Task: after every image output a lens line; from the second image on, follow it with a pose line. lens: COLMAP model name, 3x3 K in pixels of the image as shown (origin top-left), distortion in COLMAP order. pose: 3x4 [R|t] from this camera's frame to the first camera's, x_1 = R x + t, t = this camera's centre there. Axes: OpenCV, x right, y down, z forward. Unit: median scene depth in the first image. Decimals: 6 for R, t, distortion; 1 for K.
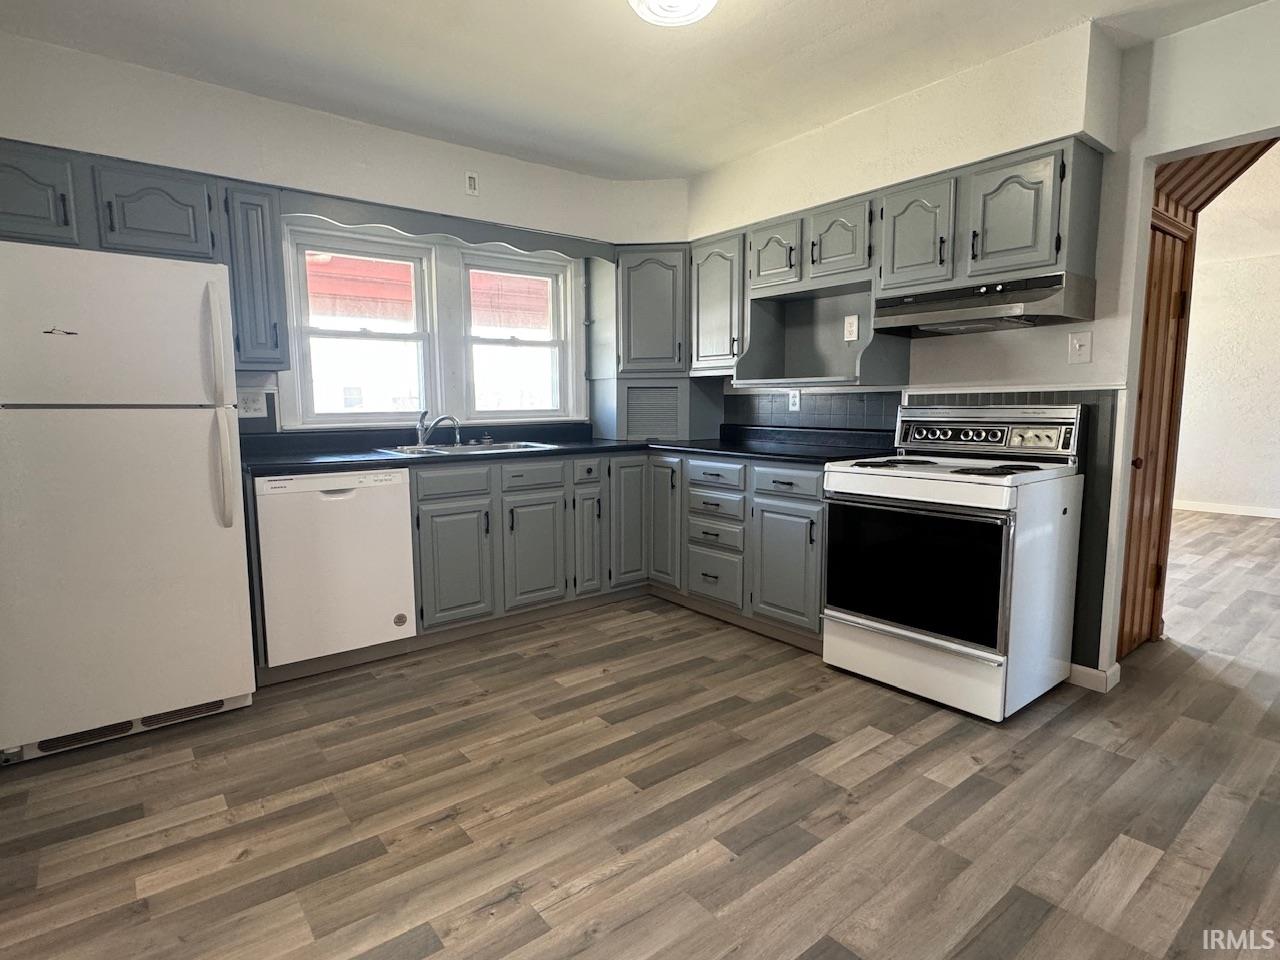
lens RADIAL K [[690.6, 0, 640.0], [0, 690.6, 480.0], [0, 0, 1]] dist [-0.001116, -0.000280]
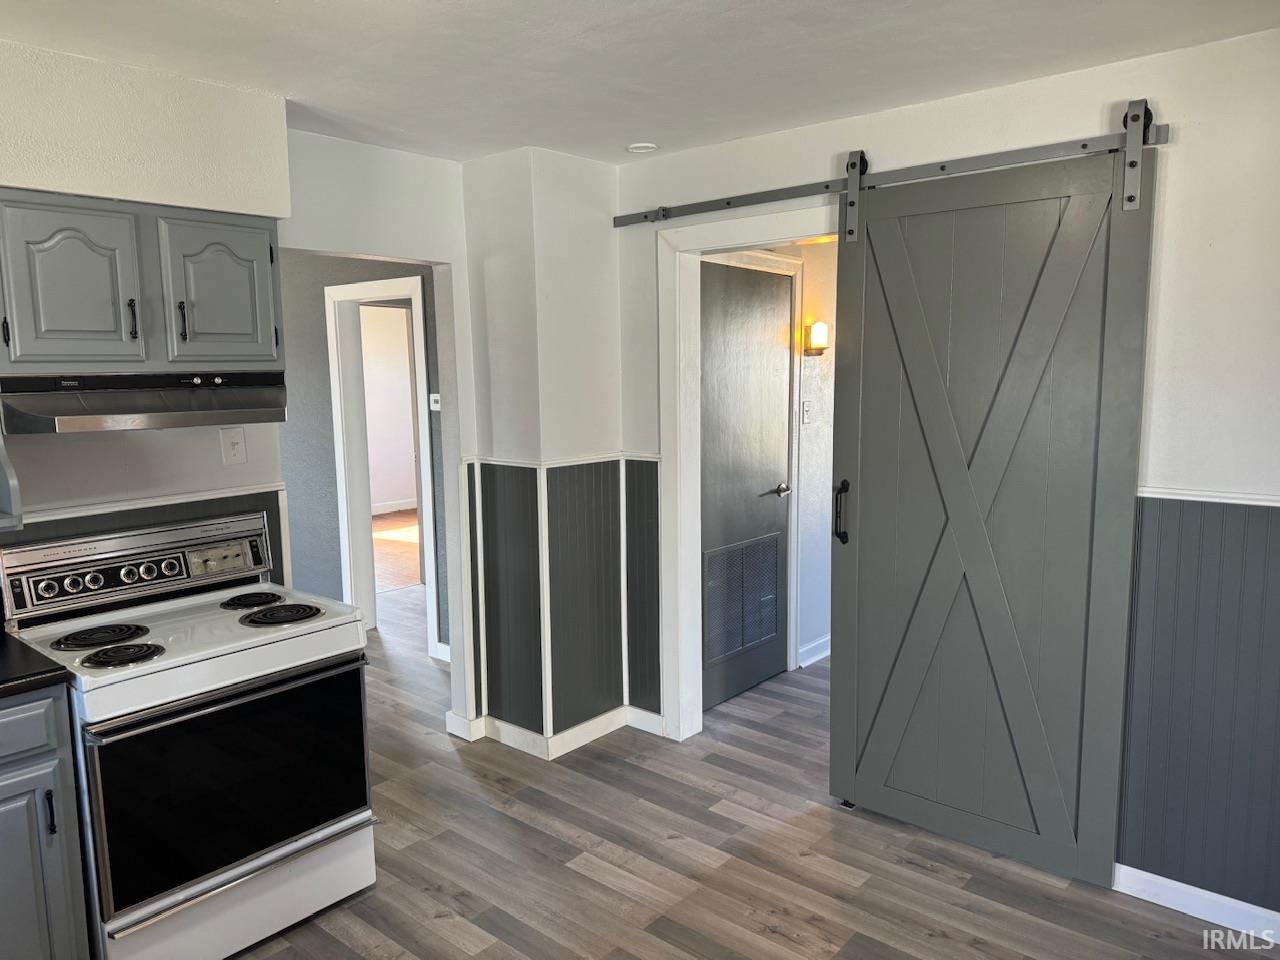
lens RADIAL K [[903.0, 0, 640.0], [0, 903.0, 480.0], [0, 0, 1]] dist [0.000483, -0.000008]
pose [[-0.182177, -0.114714, 0.976551, -0.553387], [0.129736, 0.981684, 0.139520, -0.245085], [-0.974669, 0.152111, -0.163957, 0.713952]]
